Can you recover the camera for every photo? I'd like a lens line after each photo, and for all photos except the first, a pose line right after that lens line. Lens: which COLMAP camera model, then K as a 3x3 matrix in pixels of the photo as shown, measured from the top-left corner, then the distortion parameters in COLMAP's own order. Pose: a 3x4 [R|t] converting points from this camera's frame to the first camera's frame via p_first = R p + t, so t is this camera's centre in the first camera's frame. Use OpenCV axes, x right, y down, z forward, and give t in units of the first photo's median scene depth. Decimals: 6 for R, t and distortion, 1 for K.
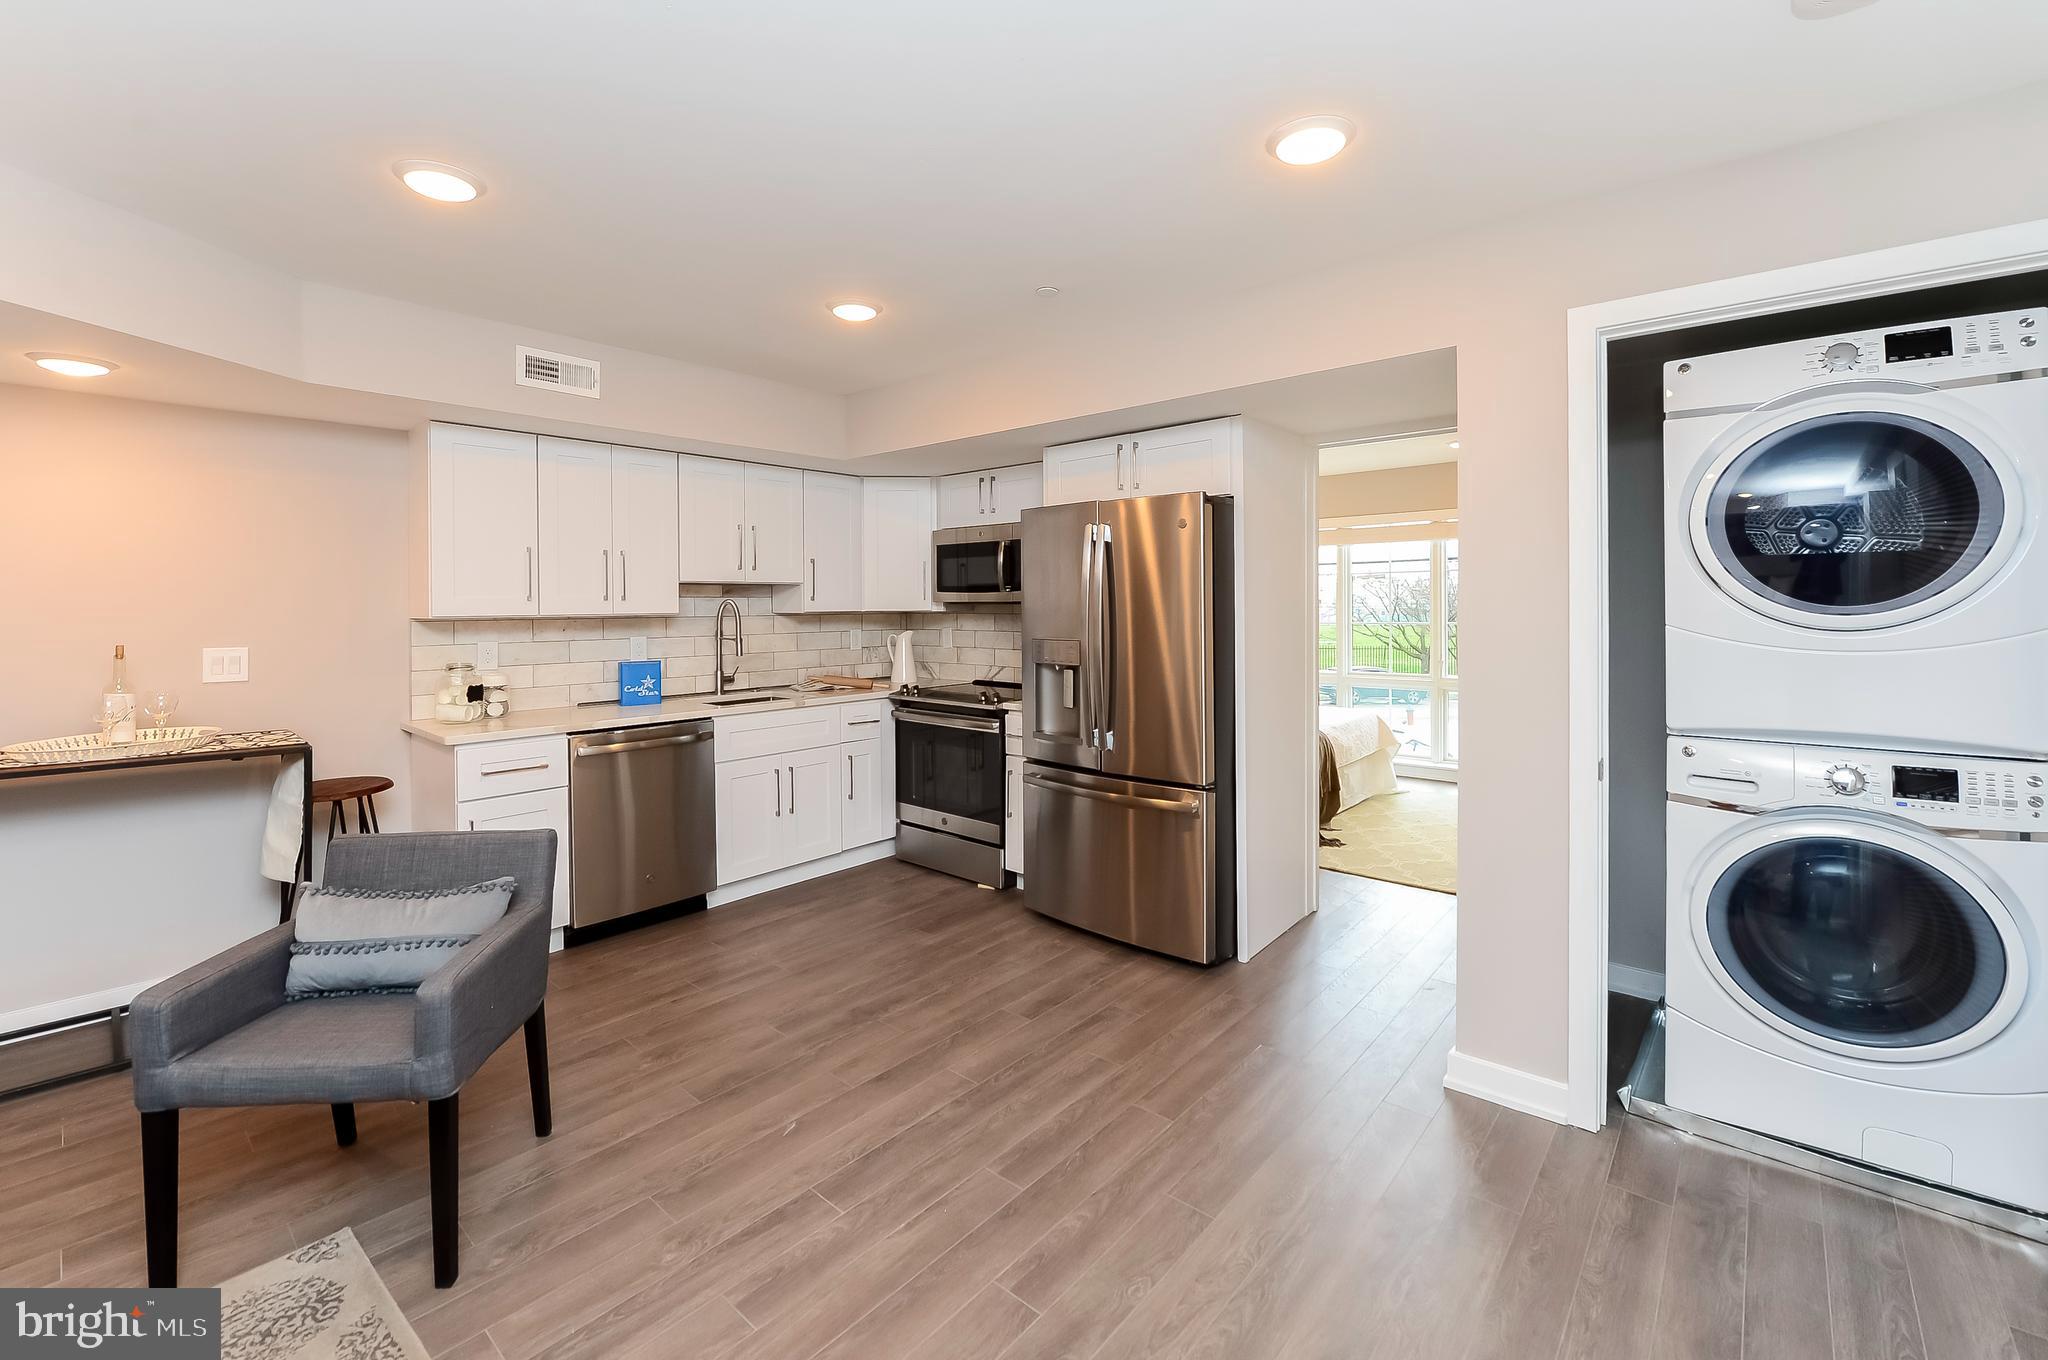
lens RADIAL K [[865.4, 0, 1012.9], [0, 865.4, 607.4], [0, 0, 1]] dist [-0.009237, -0.002437]
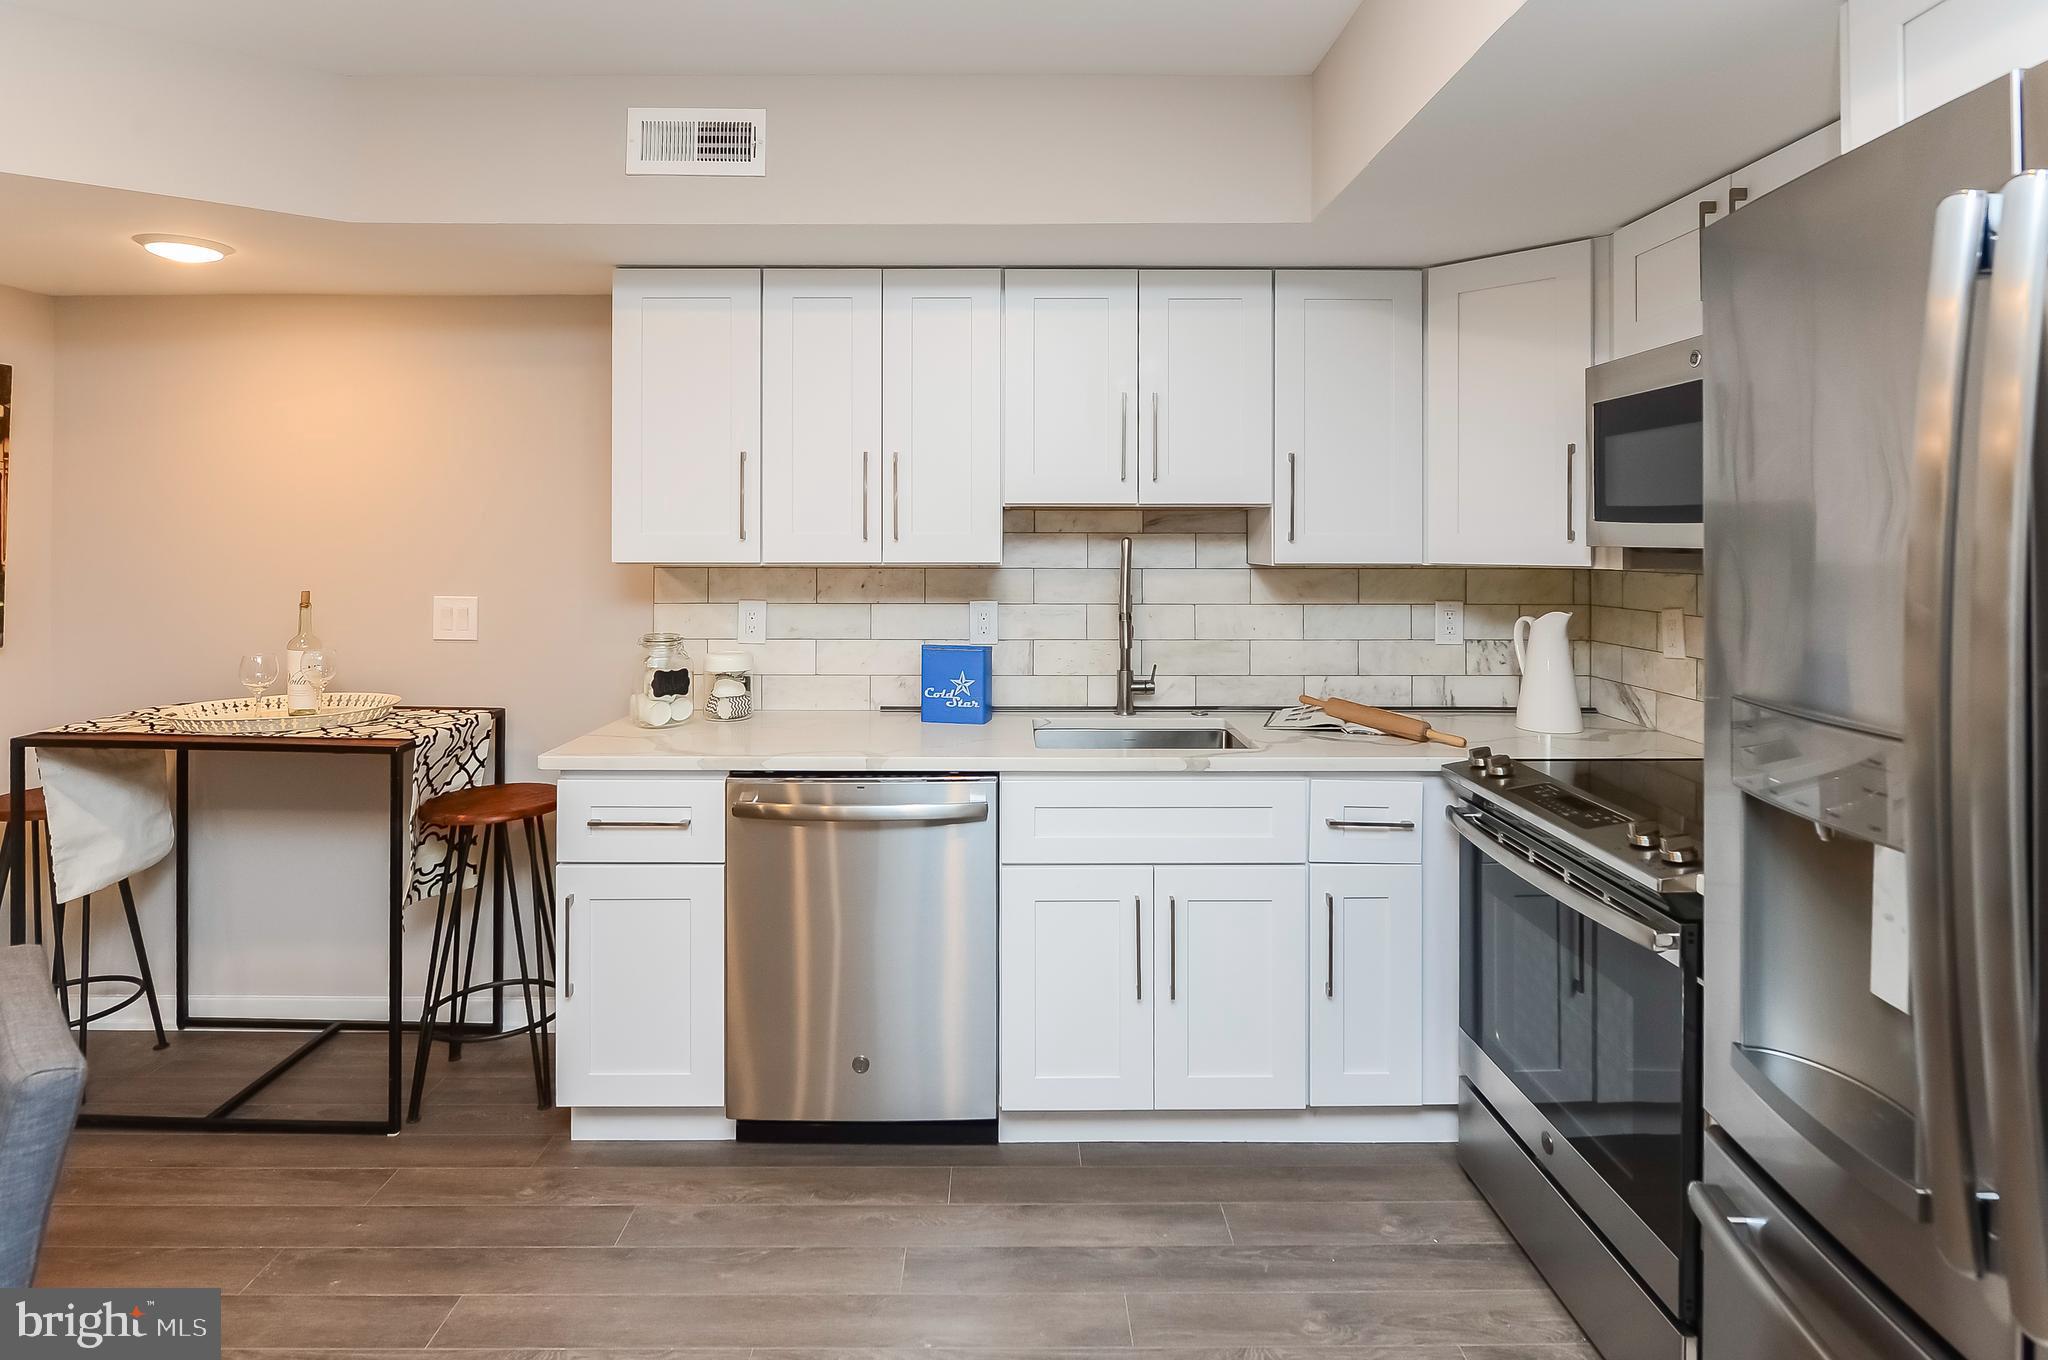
lens RADIAL K [[1047.1, 0, 999.9], [0, 1047.1, 531.7], [0, 0, 1]] dist [-0.009697, -0.001236]
pose [[0.667587, 0.003148, -0.744525, 0.119776], [-0.008877, 0.999954, -0.003732, -0.012310], [0.744478, 0.009101, 0.667584, 0.665003]]
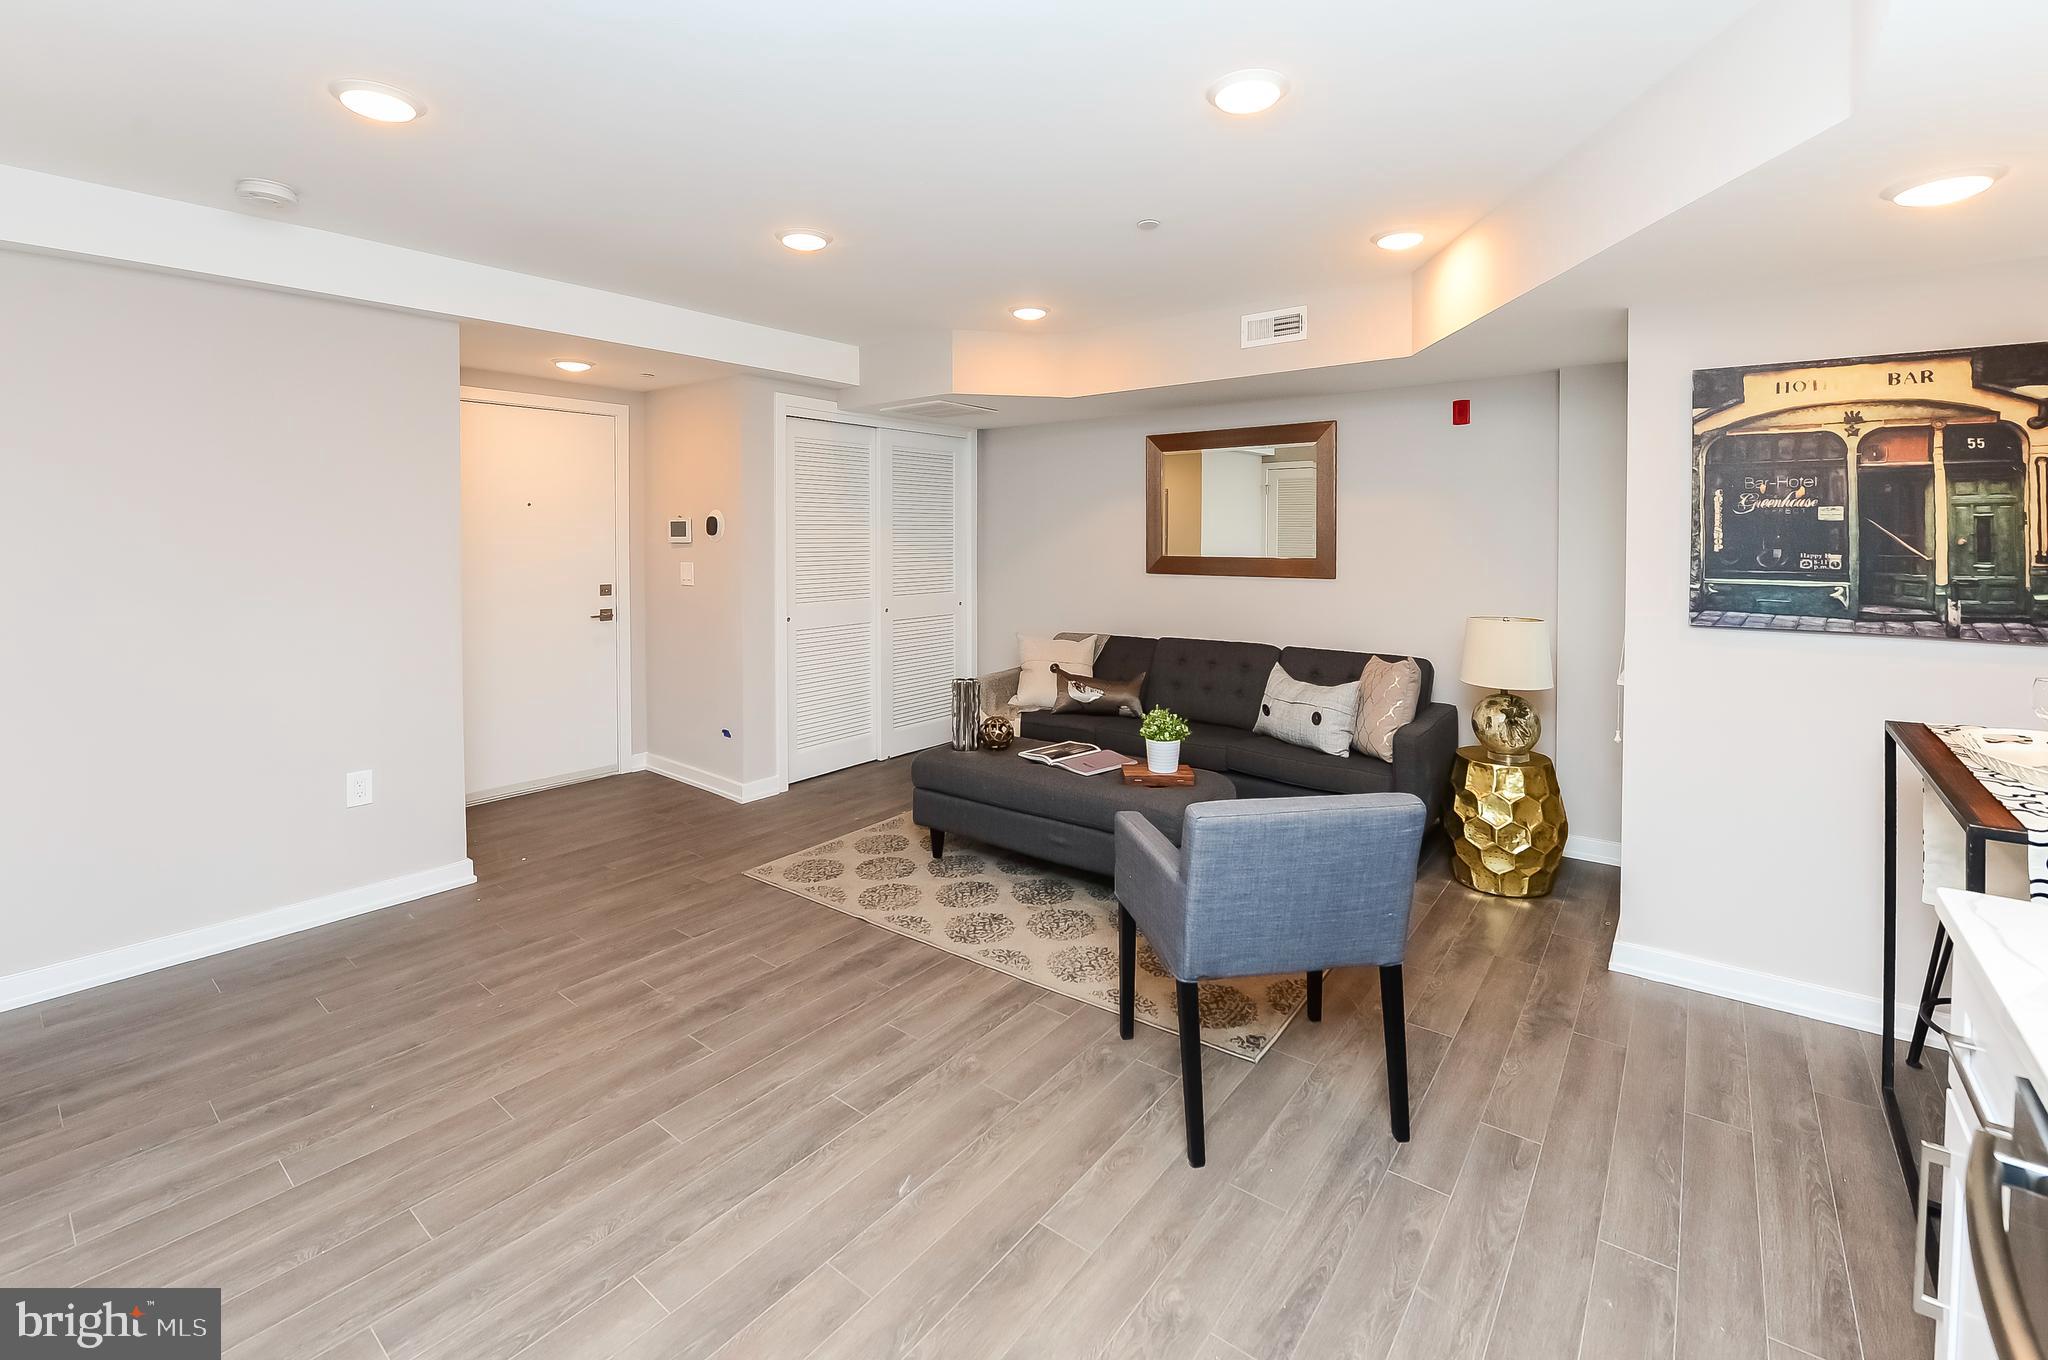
lens RADIAL K [[865.4, 0, 1032.8], [0, 865.4, 547.9], [0, 0, 1]] dist [-0.009237, -0.002437]
pose [[-0.997357, 0.012236, -0.071615, -0.217722], [0.010485, 0.999638, 0.024778, -0.010533], [0.071893, 0.023962, -0.997125, 1.194937]]
